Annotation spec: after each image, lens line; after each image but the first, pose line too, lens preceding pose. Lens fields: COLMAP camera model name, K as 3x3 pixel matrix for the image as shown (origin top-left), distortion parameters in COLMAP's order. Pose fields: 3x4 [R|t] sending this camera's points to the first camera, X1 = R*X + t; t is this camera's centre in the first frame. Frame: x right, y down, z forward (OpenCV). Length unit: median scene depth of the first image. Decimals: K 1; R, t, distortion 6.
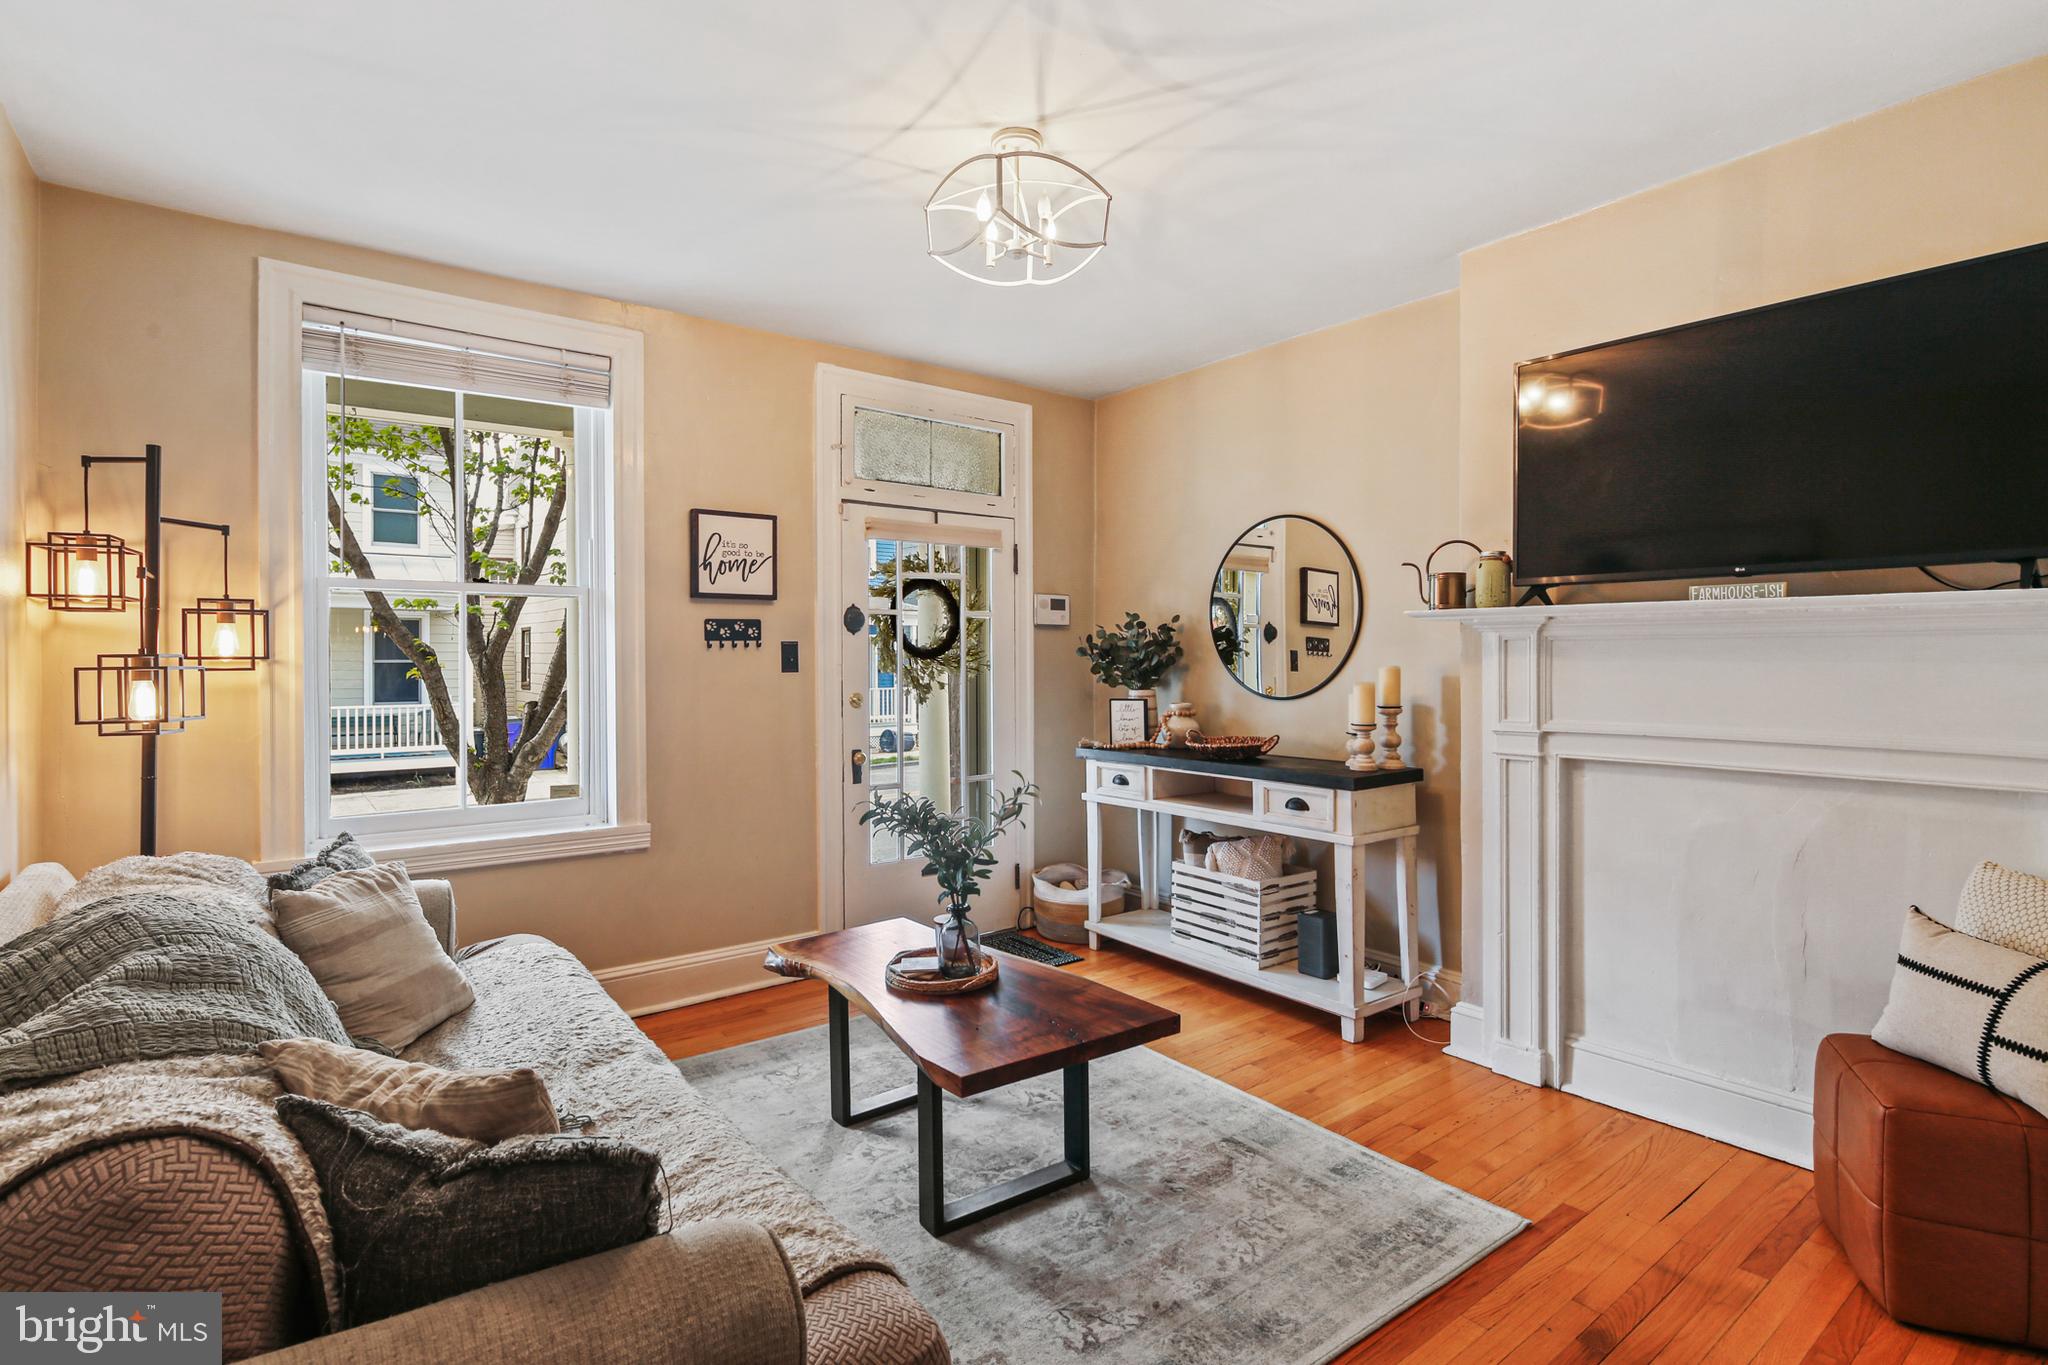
lens RADIAL K [[988.1, 0, 1017.9], [0, 988.1, 652.7], [0, 0, 1]] dist [-0.000145, -0.000157]
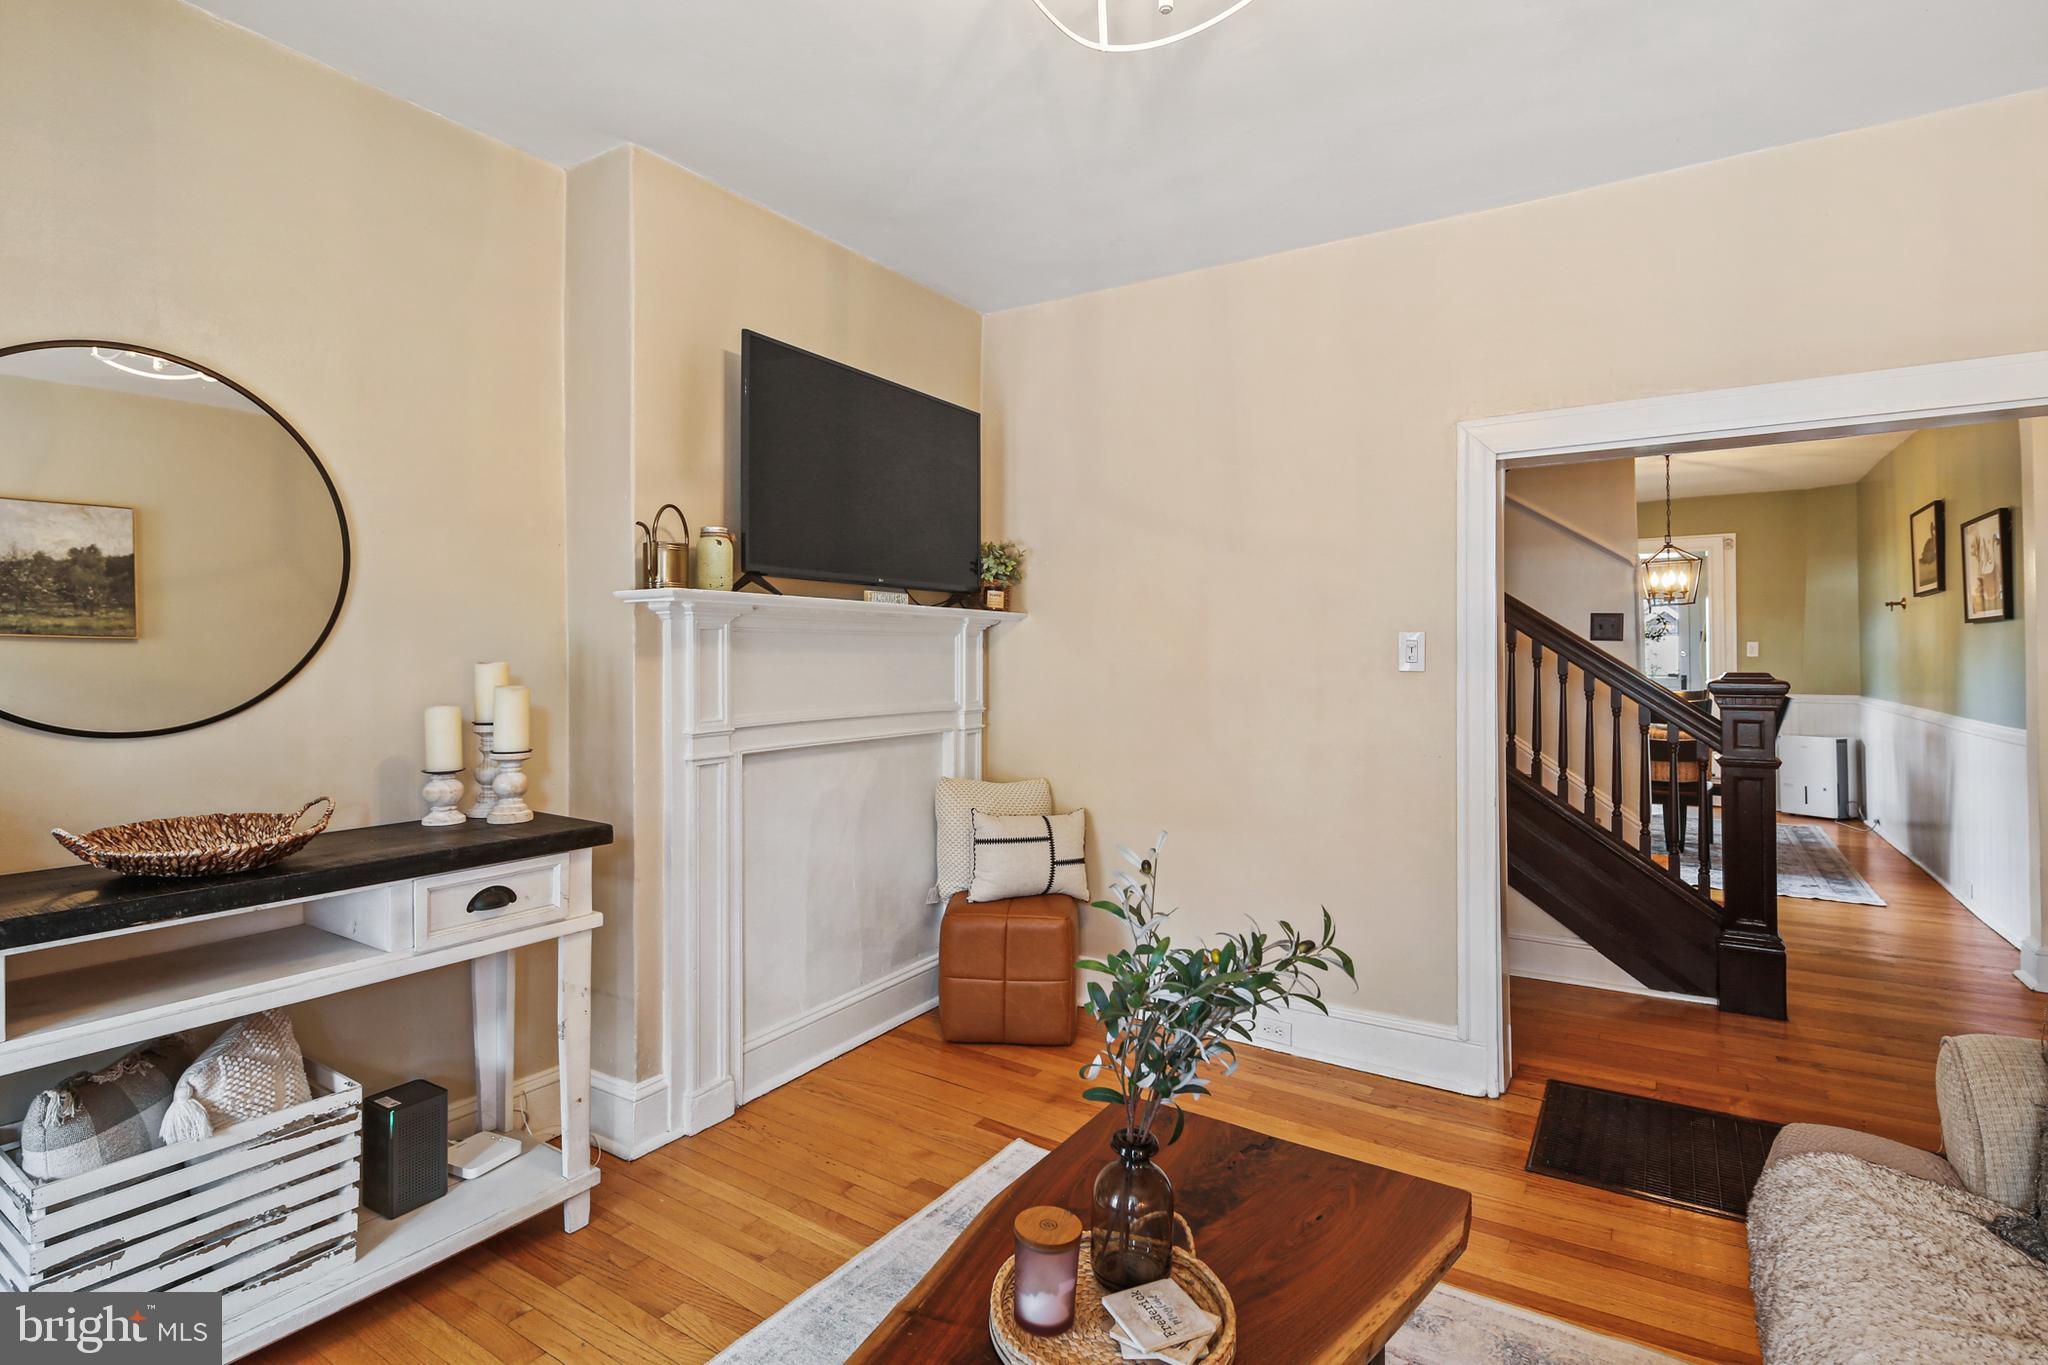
lens RADIAL K [[988.1, 0, 1017.9], [0, 988.1, 652.7], [0, 0, 1]] dist [-0.000145, -0.000157]
pose [[-0.327560, 0.004939, 0.944817, -0.426756], [-0.000051, 0.999986, -0.005245, 0.013316], [-0.944830, -0.001766, -0.327555, 1.033913]]
